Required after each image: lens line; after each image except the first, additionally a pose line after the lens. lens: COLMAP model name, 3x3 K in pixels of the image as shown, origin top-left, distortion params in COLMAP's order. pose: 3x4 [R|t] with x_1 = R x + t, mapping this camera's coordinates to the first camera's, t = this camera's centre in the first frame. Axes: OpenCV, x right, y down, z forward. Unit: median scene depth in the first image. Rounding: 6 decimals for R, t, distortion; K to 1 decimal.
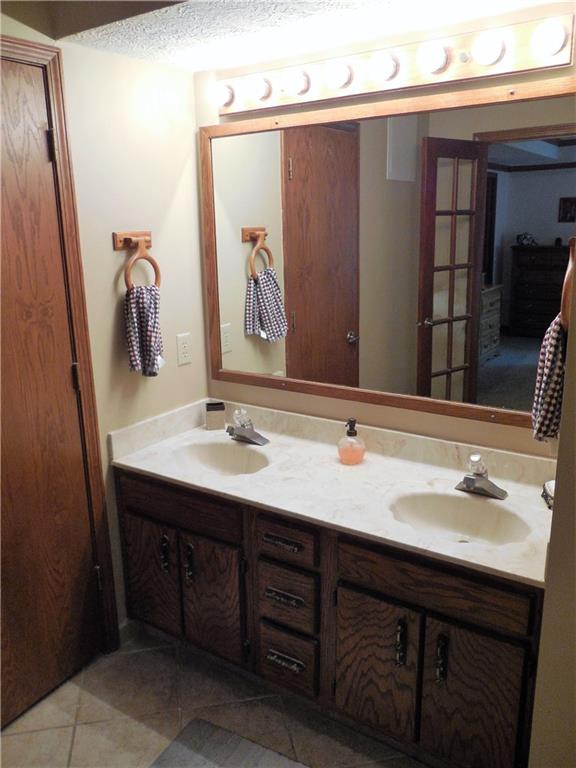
lens RADIAL K [[641.5, 0, 288.0], [0, 641.5, 384.0], [0, 0, 1]] dist [-0.058321, 0.059983]
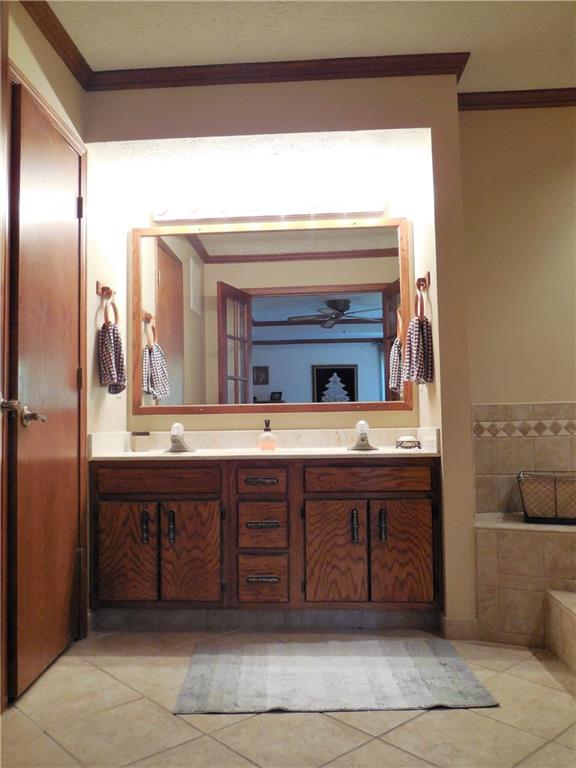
lens RADIAL K [[641.5, 0, 288.0], [0, 641.5, 384.0], [0, 0, 1]] dist [-0.058321, 0.059983]
pose [[0.853464, 0.041061, 0.519532, -0.649645], [0.127986, 0.949848, -0.285320, 0.420639], [-0.505192, 0.310004, 0.805406, -0.222605]]
